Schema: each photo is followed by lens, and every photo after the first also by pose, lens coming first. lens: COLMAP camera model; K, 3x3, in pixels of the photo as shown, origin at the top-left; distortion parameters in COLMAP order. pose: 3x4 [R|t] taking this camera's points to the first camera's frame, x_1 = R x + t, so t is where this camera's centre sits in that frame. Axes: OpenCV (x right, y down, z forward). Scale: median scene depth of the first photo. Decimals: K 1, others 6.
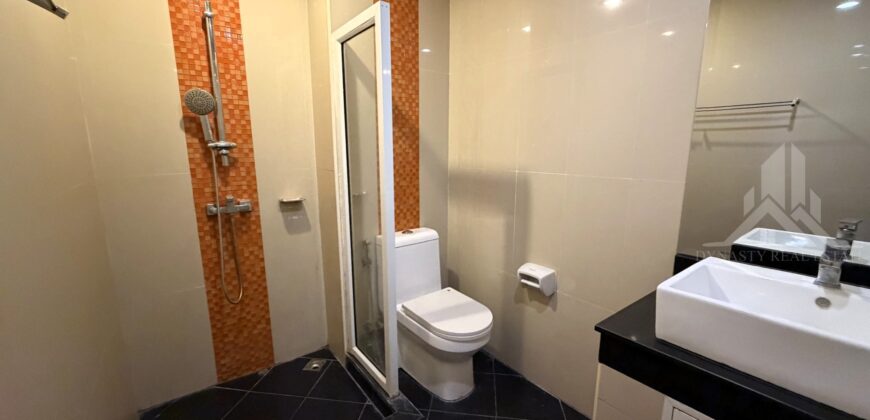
lens RADIAL K [[350.4, 0, 435.1], [0, 350.4, 210.6], [0, 0, 1]] dist [-0.002738, 0.000187]
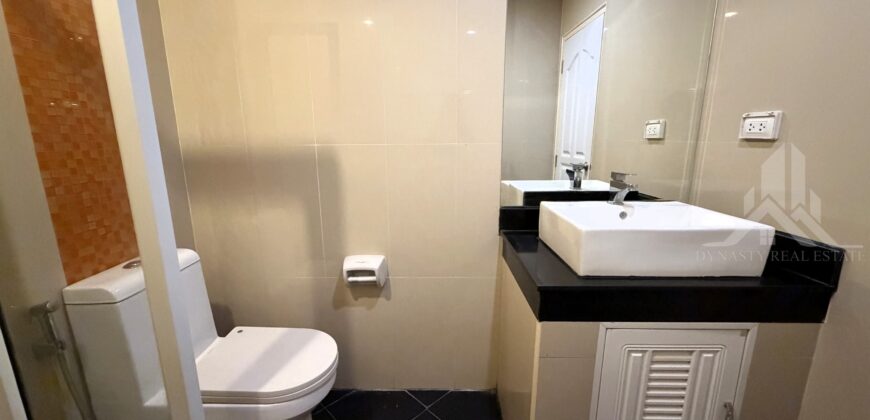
lens RADIAL K [[350.4, 0, 432.8], [0, 350.4, 209.4], [0, 0, 1]] dist [-0.002738, 0.000187]
pose [[0.613649, -0.164230, 0.772310, -0.219474], [0.146445, 0.984832, 0.093063, -0.006209], [-0.775879, 0.055993, 0.628392, 0.309423]]
